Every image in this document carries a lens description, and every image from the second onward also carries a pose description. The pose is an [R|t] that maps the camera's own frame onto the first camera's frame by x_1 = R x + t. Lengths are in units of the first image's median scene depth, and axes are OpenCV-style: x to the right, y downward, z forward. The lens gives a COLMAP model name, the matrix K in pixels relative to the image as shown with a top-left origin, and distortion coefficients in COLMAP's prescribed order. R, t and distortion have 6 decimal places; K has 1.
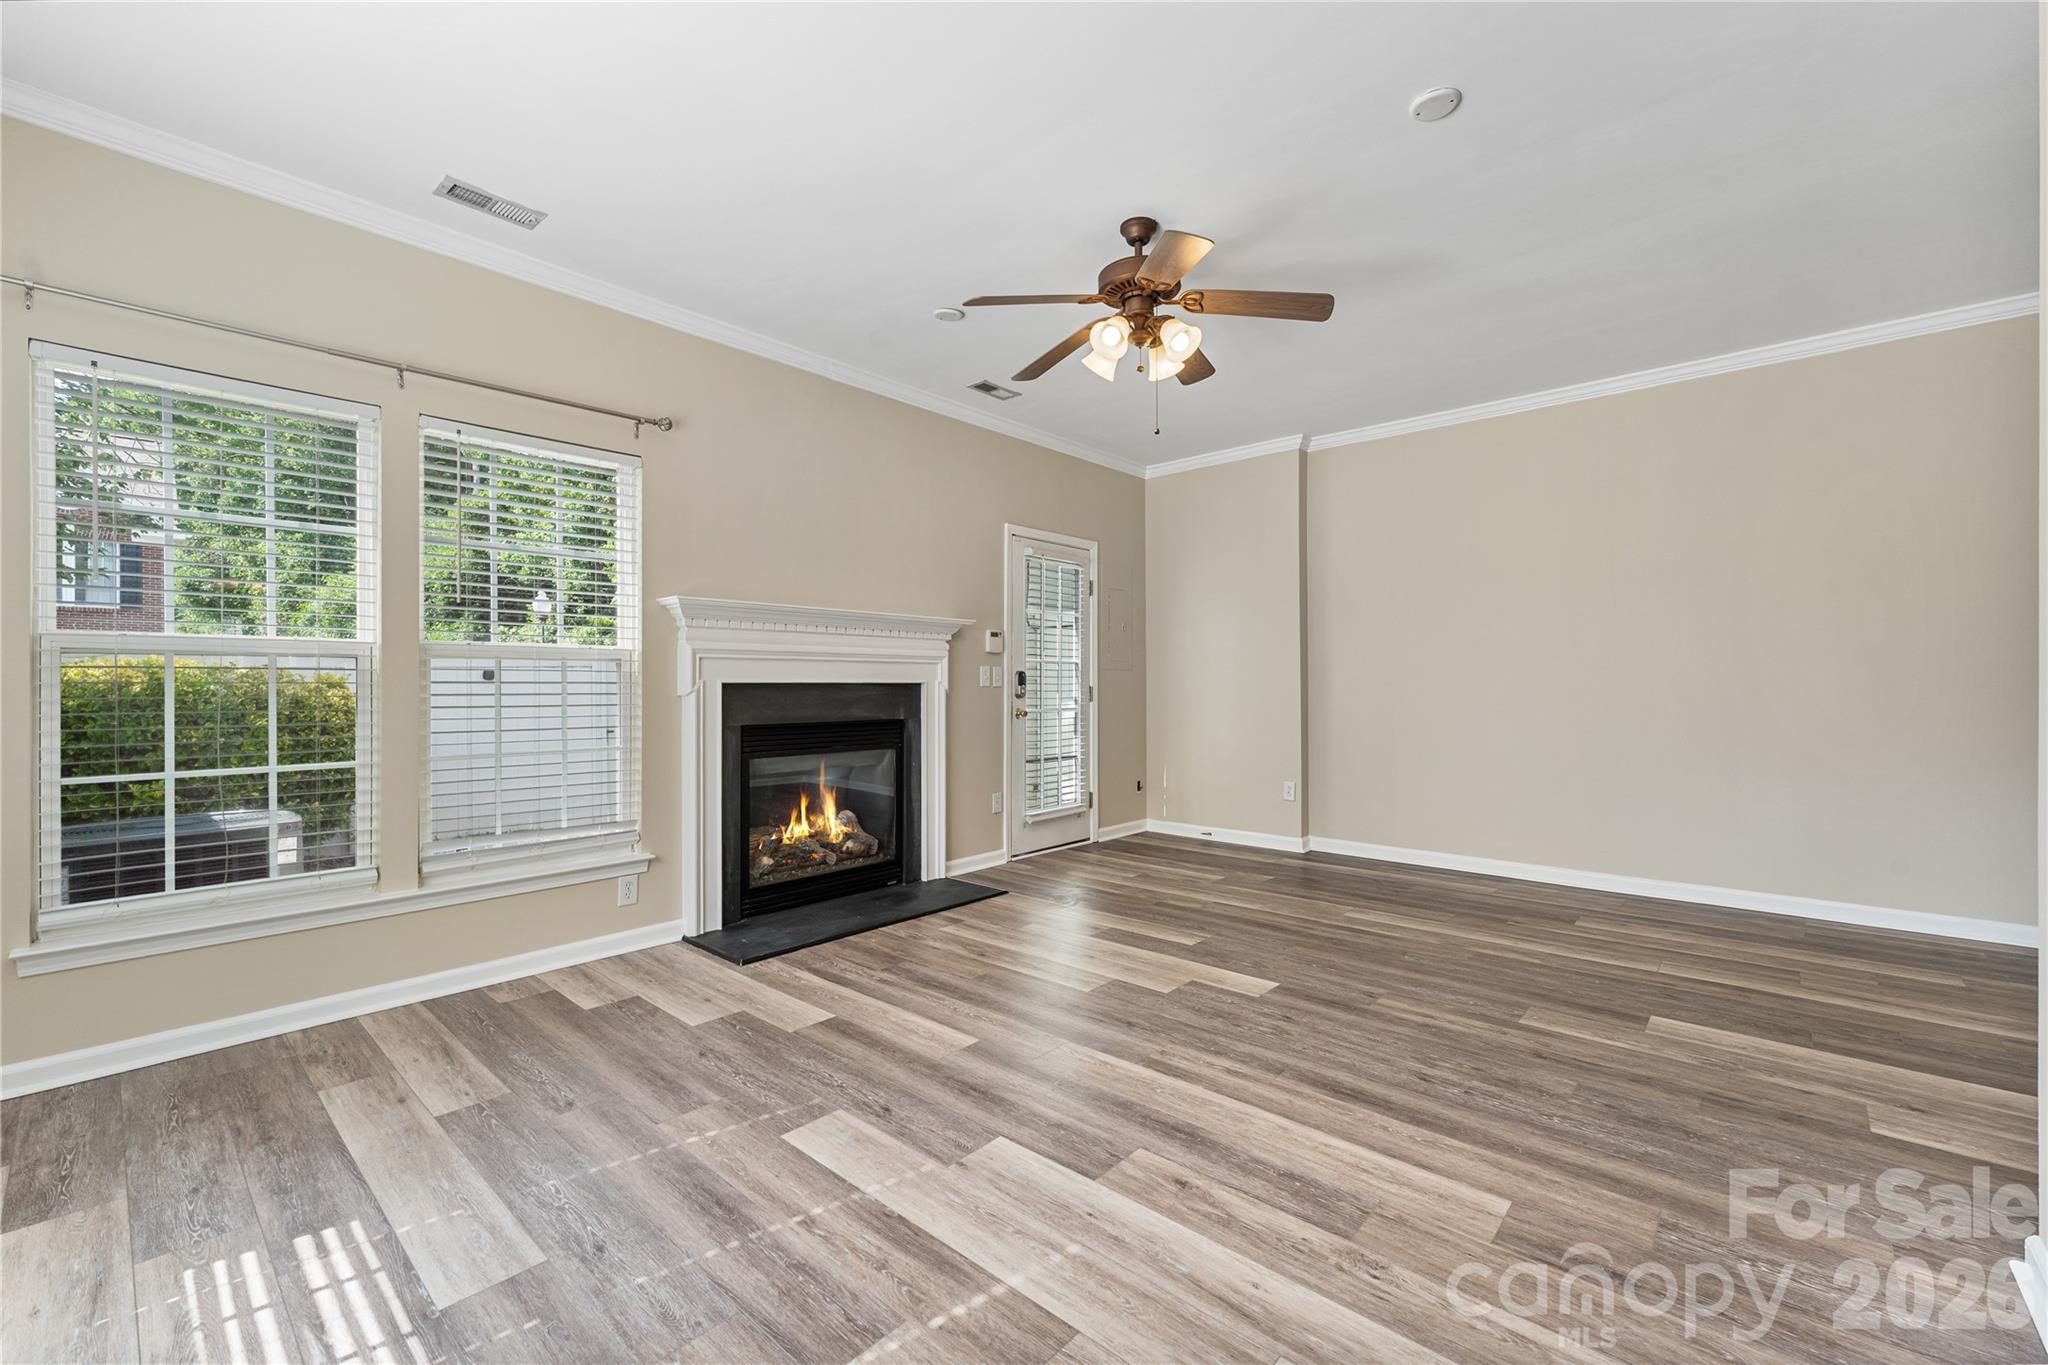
lens RADIAL K [[845.4, 0, 1026.7], [0, 845.4, 686.9], [0, 0, 1]] dist [0.001803, -0.000002]
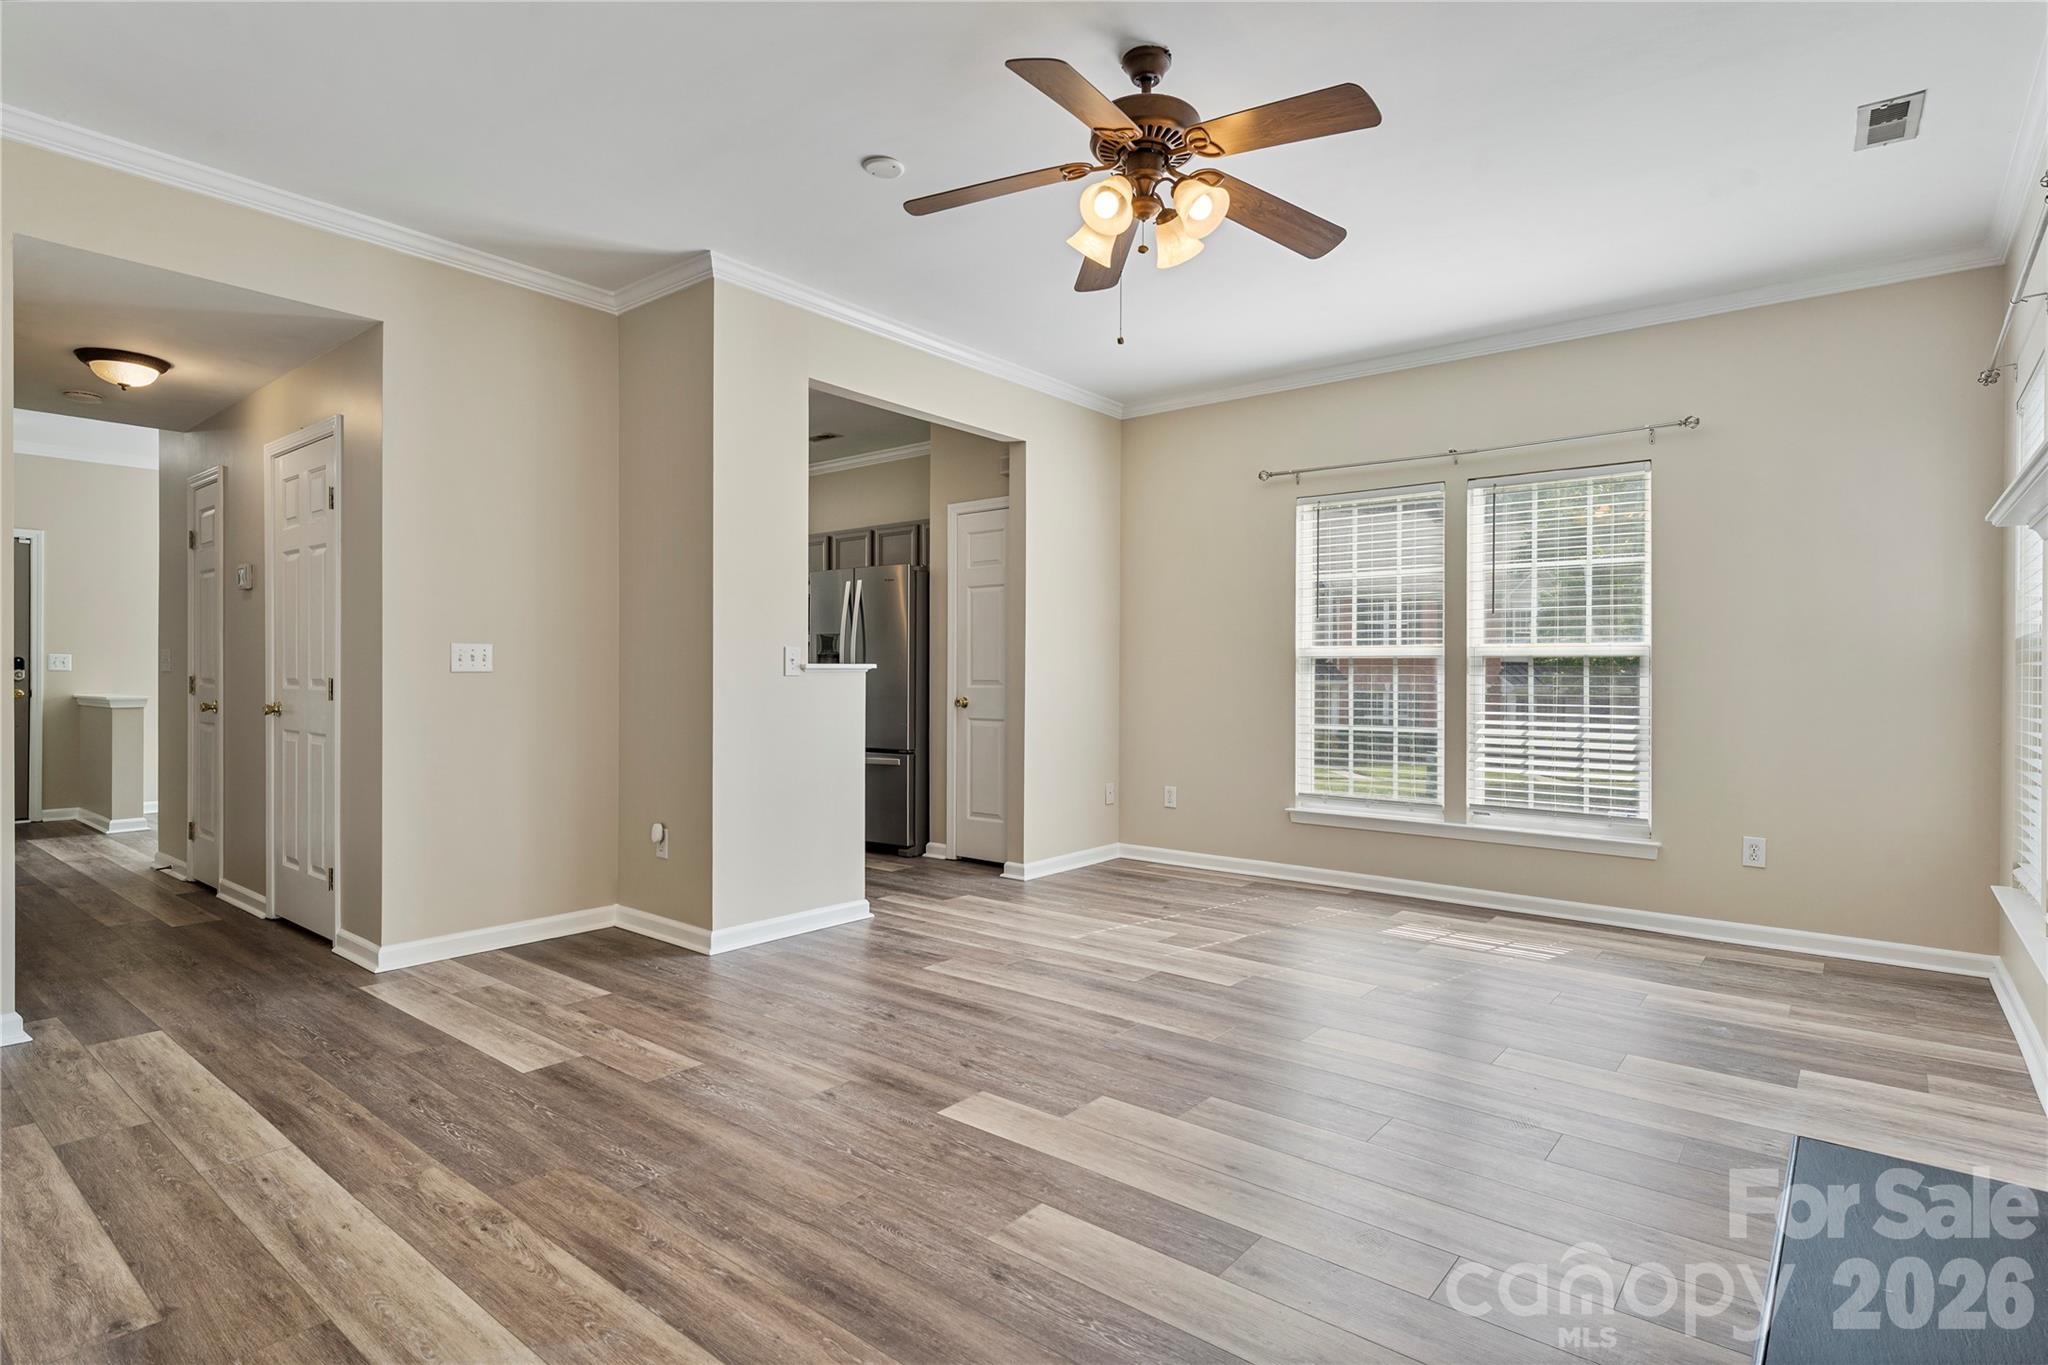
lens RADIAL K [[1040.7, 0, 1024.0], [0, 1040.7, 682.5], [0, 0, 1]] dist [-0.002010, -0.000599]
pose [[-0.999008, -0.004064, -0.044346, 0.245085], [-0.004614, 0.999914, 0.012308, -0.006417], [0.044292, 0.012500, -0.998940, 1.680579]]
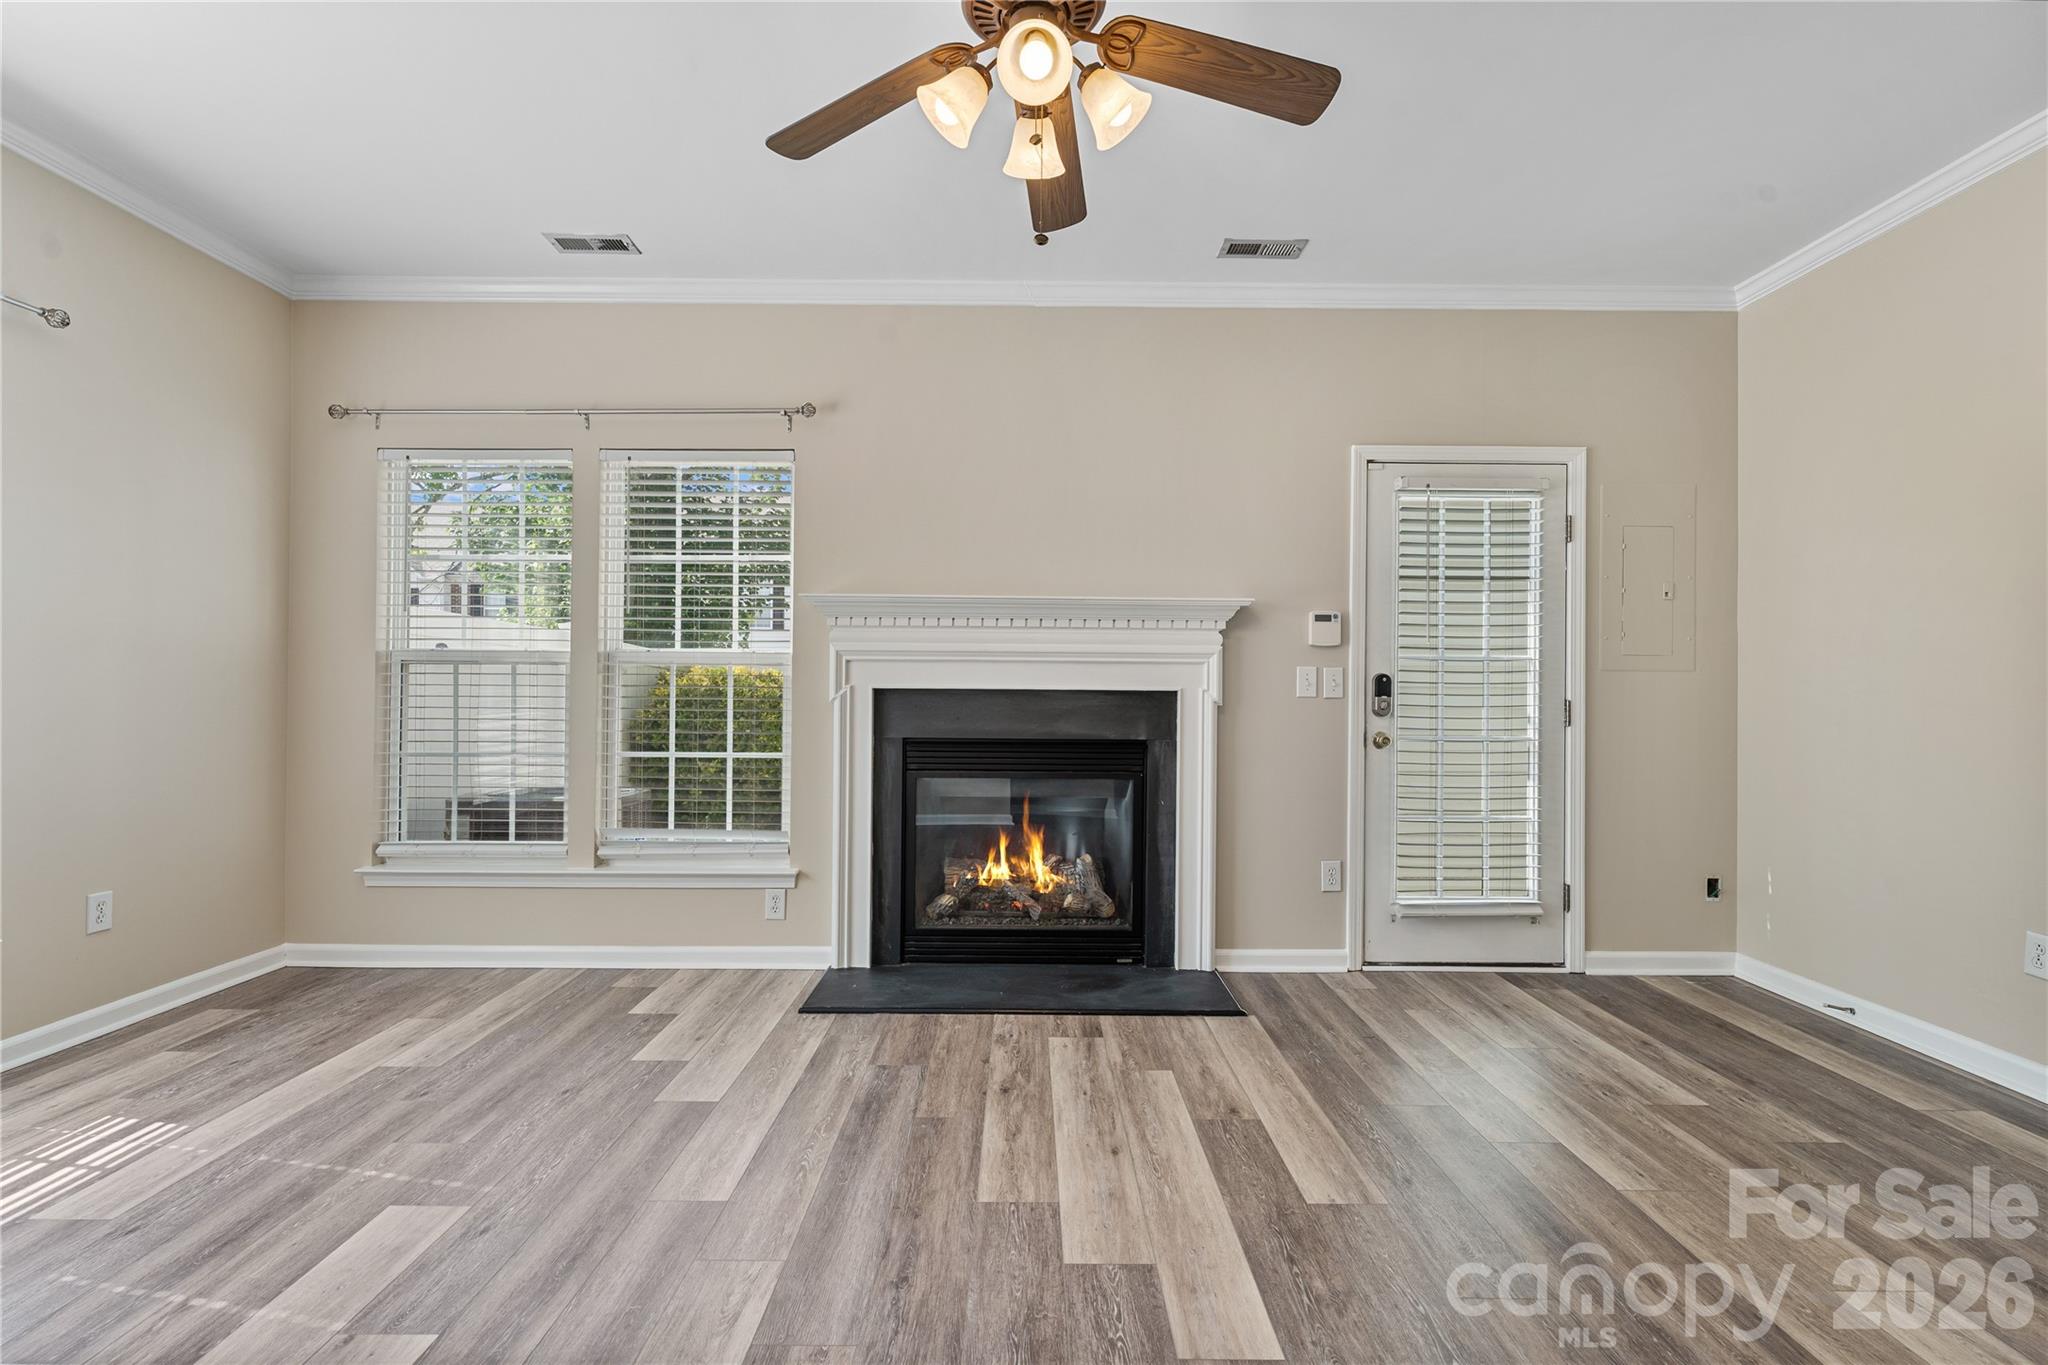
lens RADIAL K [[955.9, 0, 1024.0], [0, 955.9, 682.5], [0, 0, 1]] dist [0.000312, 0.001151]
pose [[0.668501, 0.005268, -0.743692, 0.537898], [-0.011561, 0.999928, -0.003309, -0.010458], [0.743621, 0.010810, 0.668514, 0.498206]]
